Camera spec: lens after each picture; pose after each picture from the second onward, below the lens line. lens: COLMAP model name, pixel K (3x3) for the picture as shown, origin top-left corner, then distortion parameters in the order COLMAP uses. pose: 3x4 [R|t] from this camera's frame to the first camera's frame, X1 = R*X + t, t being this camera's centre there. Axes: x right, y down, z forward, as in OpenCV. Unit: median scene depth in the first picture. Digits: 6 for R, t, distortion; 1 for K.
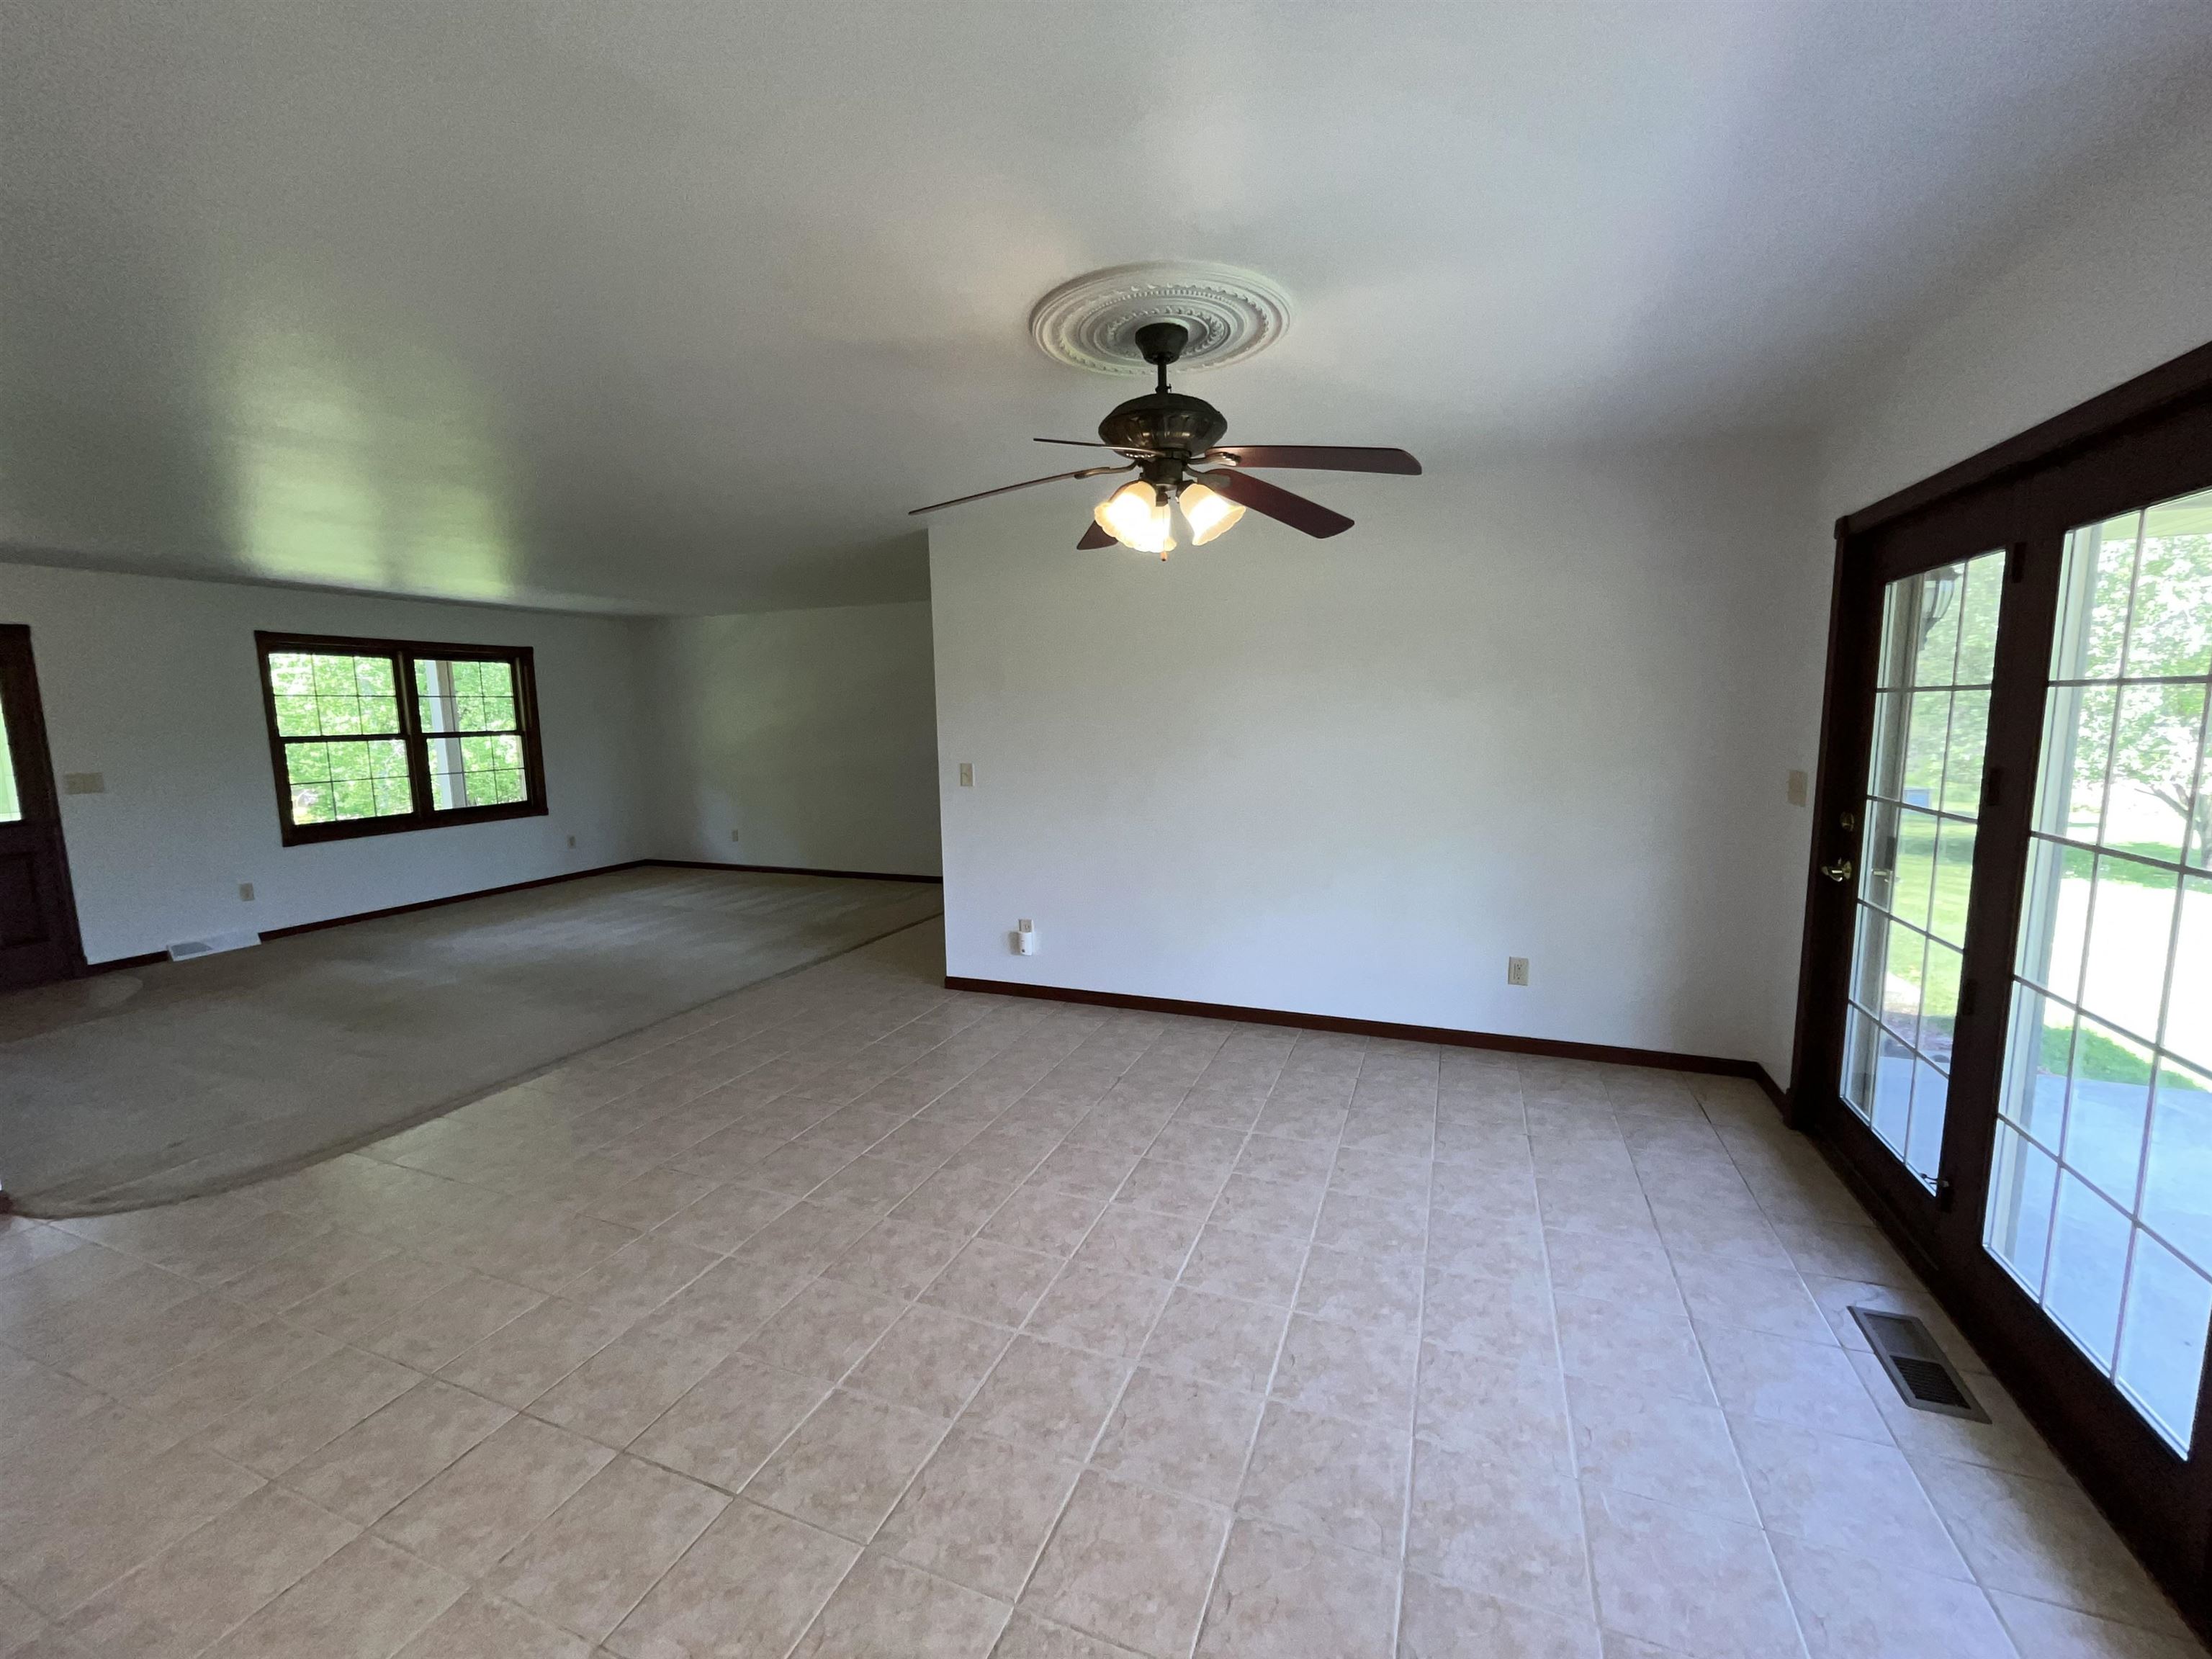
lens RADIAL K [[903.4, 0, 1103.8], [0, 903.4, 826.8], [0, 0, 1]] dist [-0.000348, 0.000231]
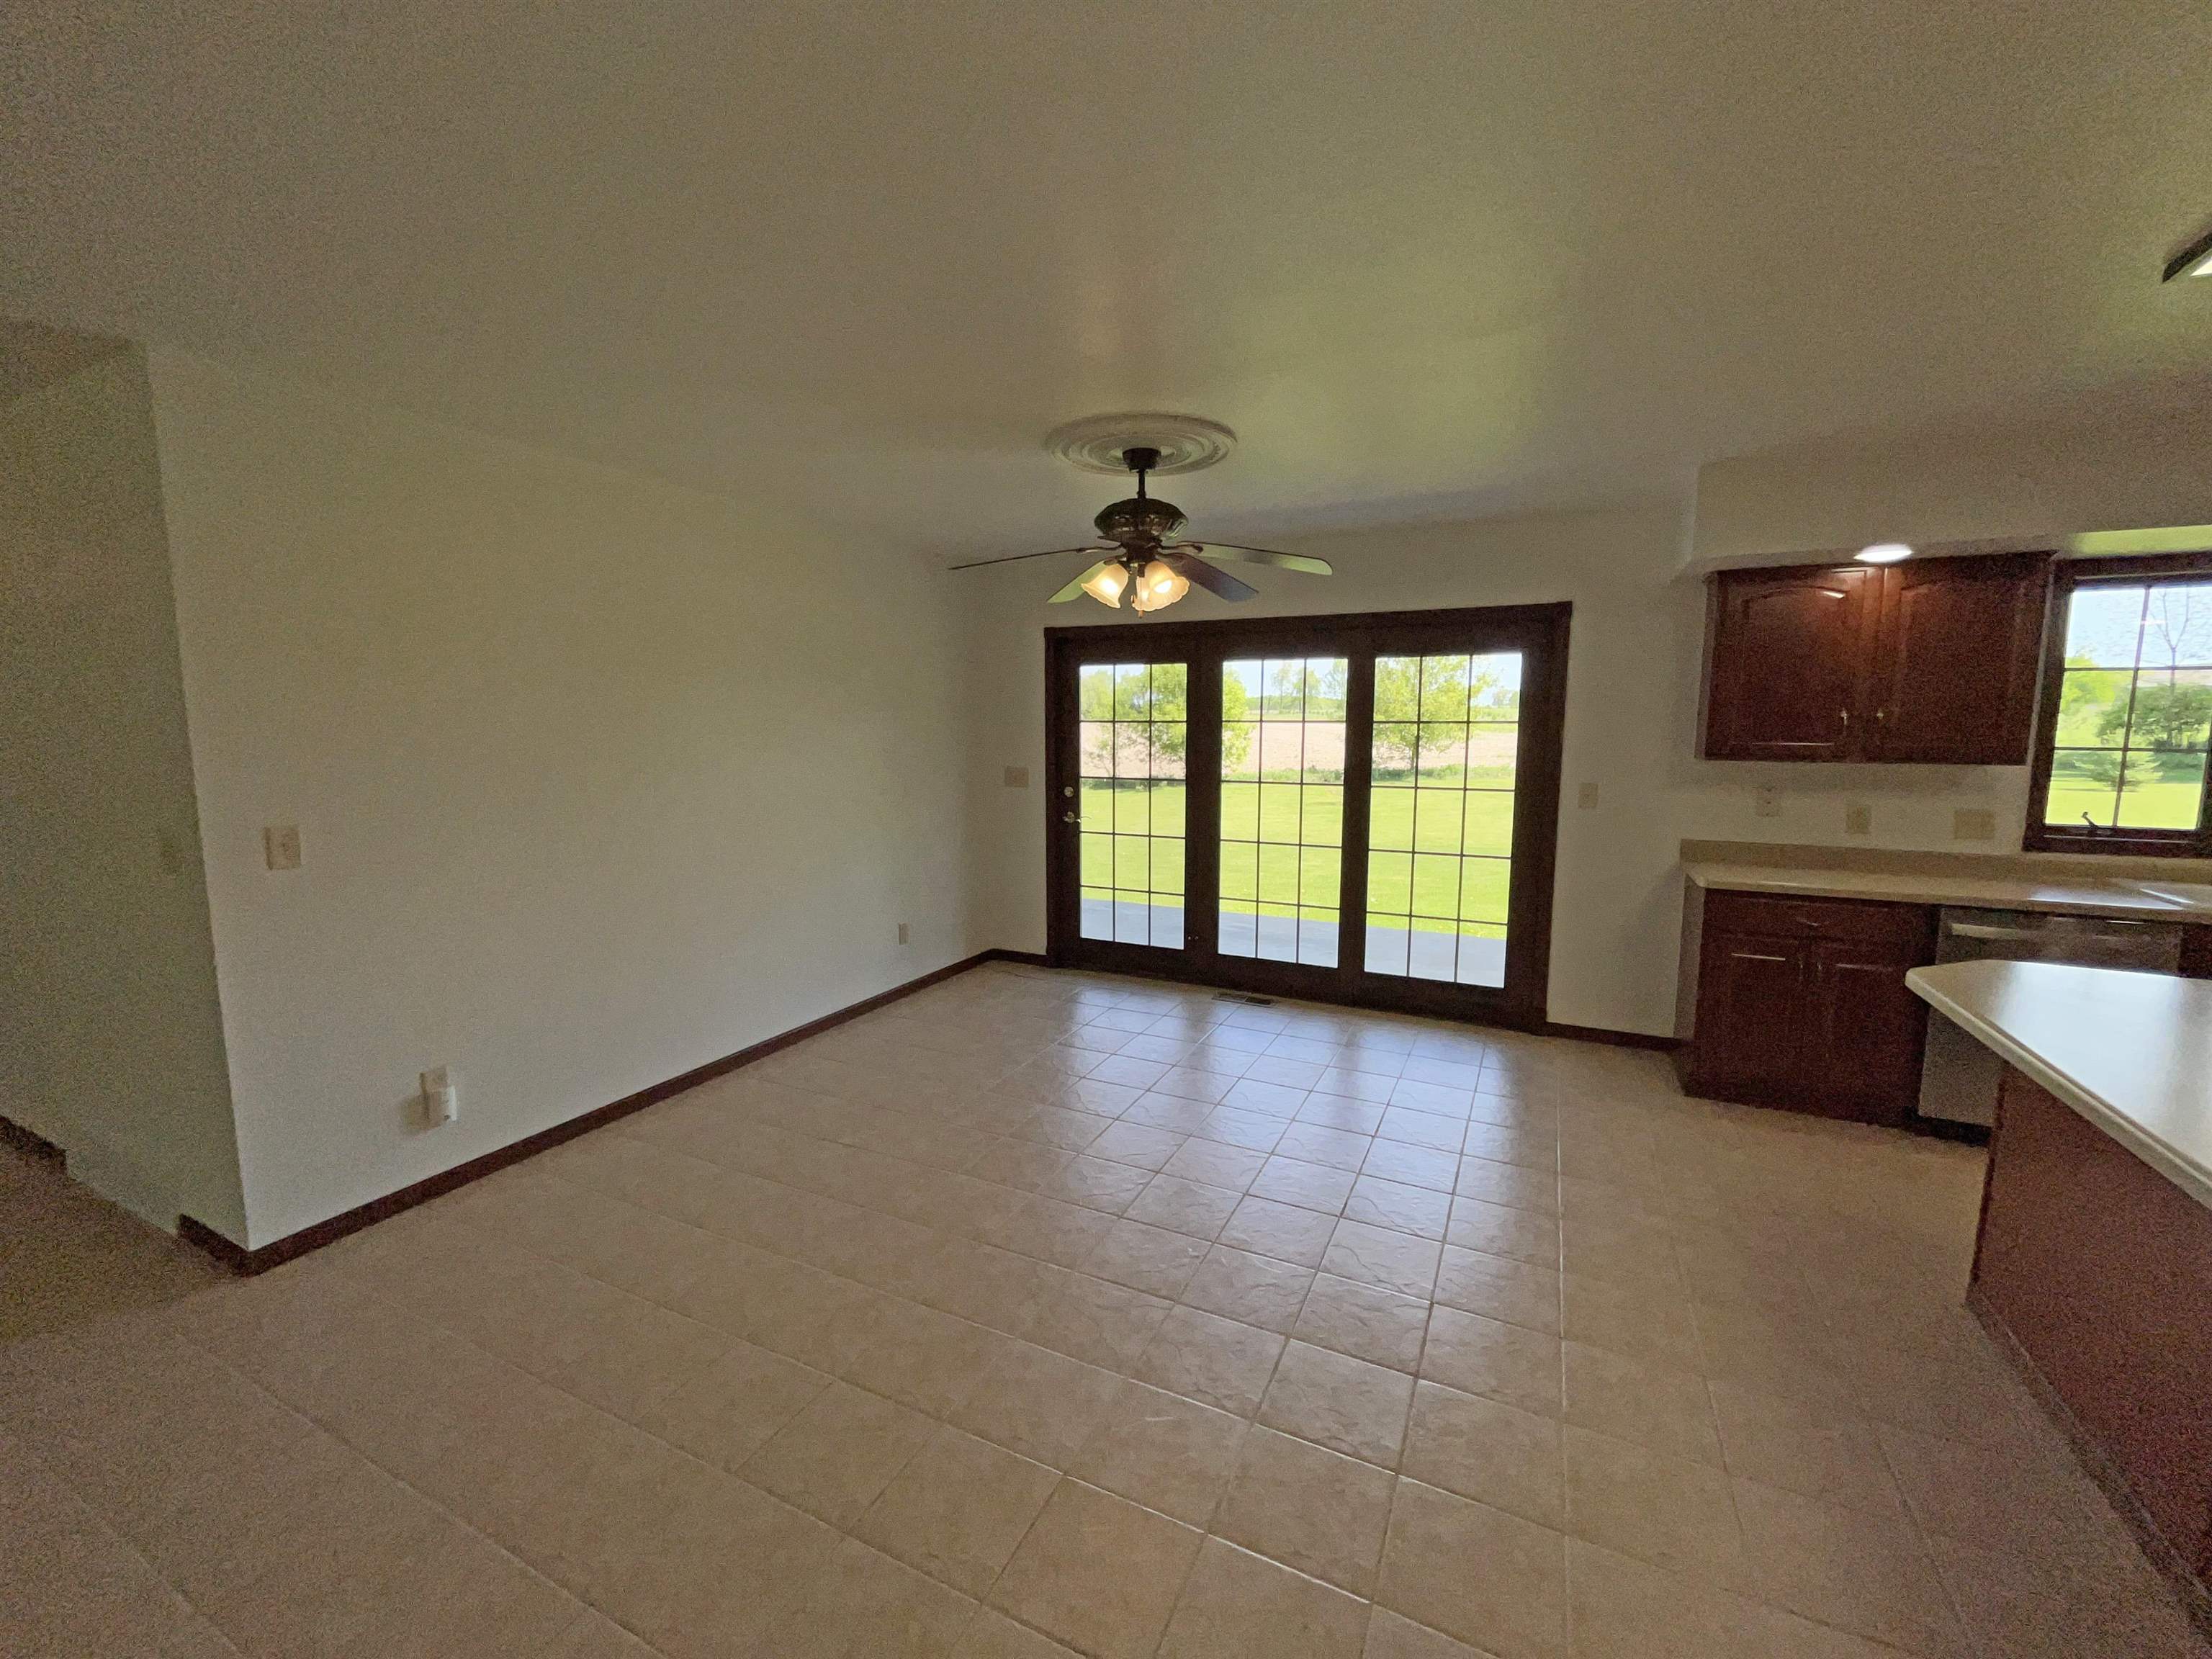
lens RADIAL K [[905.4, 0, 1099.8], [0, 905.4, 826.2], [0, 0, 1]] dist [-0.002346, 0.000096]
pose [[0.078421, -0.097284, 0.992162, -1.332332], [0.126683, 0.988132, 0.086876, -0.114939], [-0.988839, 0.118877, 0.089814, 0.992428]]
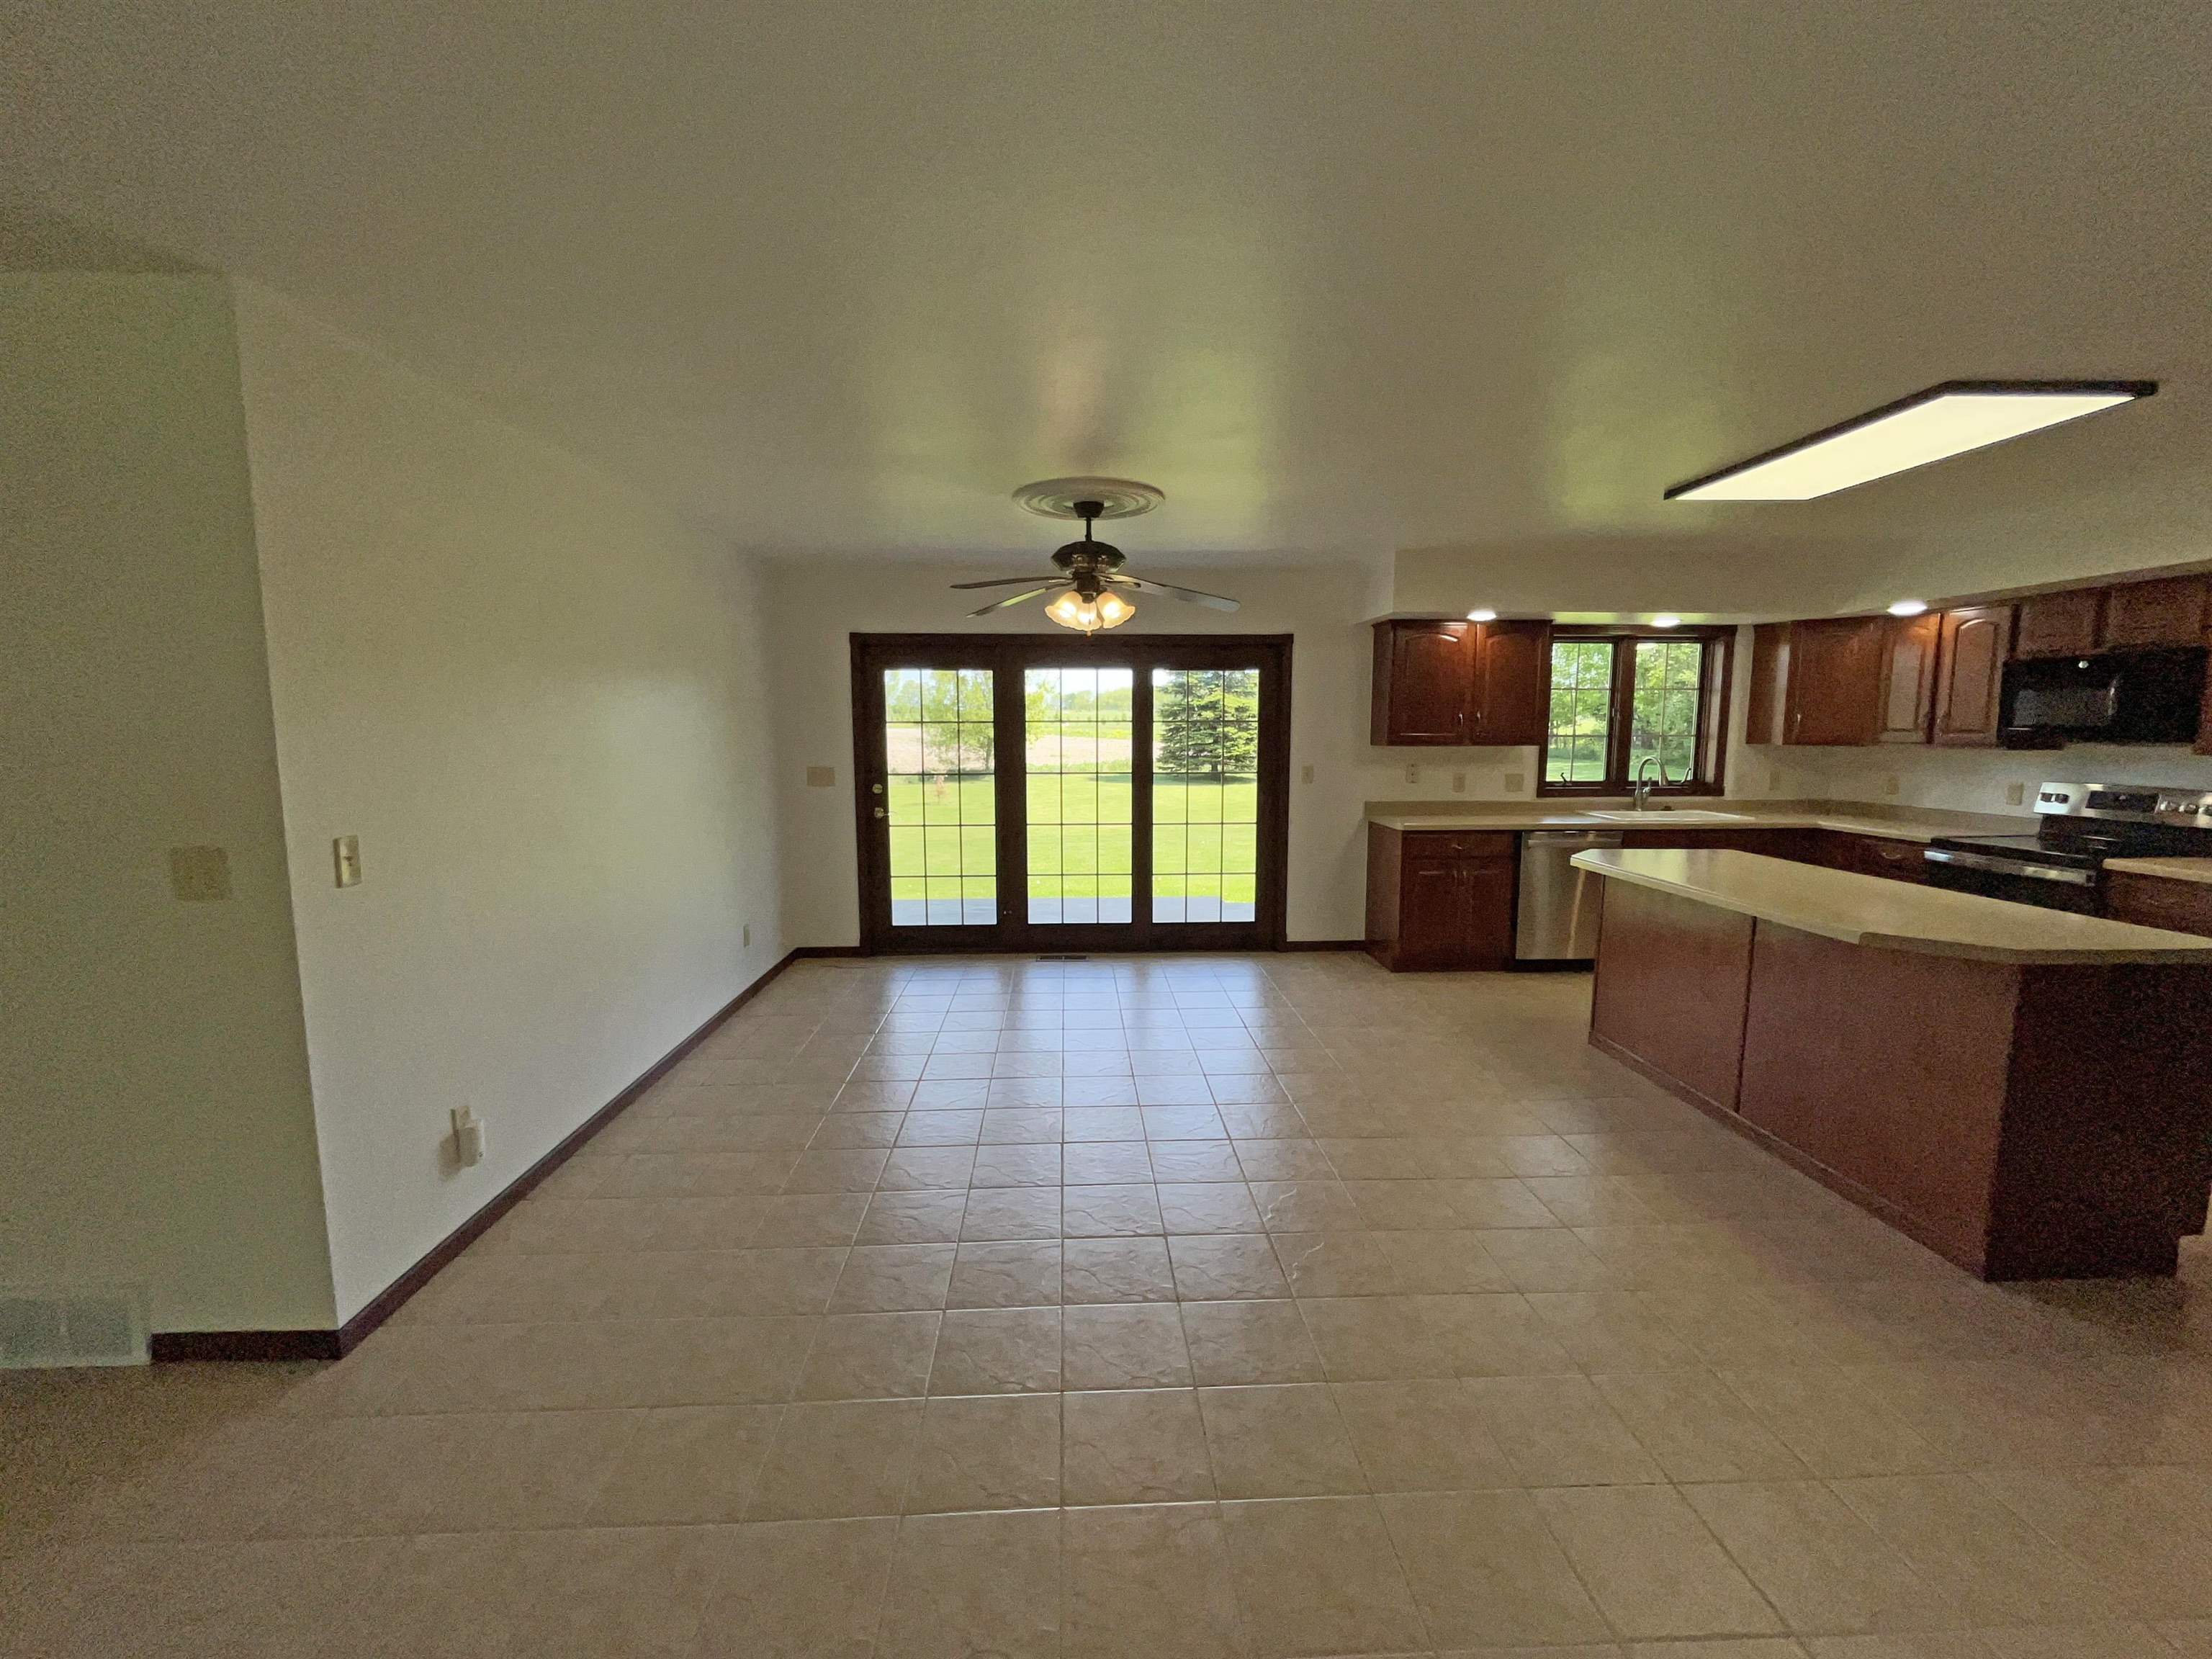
lens RADIAL K [[903.4, 0, 1103.8], [0, 903.4, 826.8], [0, 0, 1]] dist [-0.000348, 0.000231]
pose [[-0.411367, -0.083606, 0.907627, -1.522012], [0.127038, 0.980805, 0.147925, -0.196473], [-0.902573, 0.176155, -0.392850, 1.726246]]
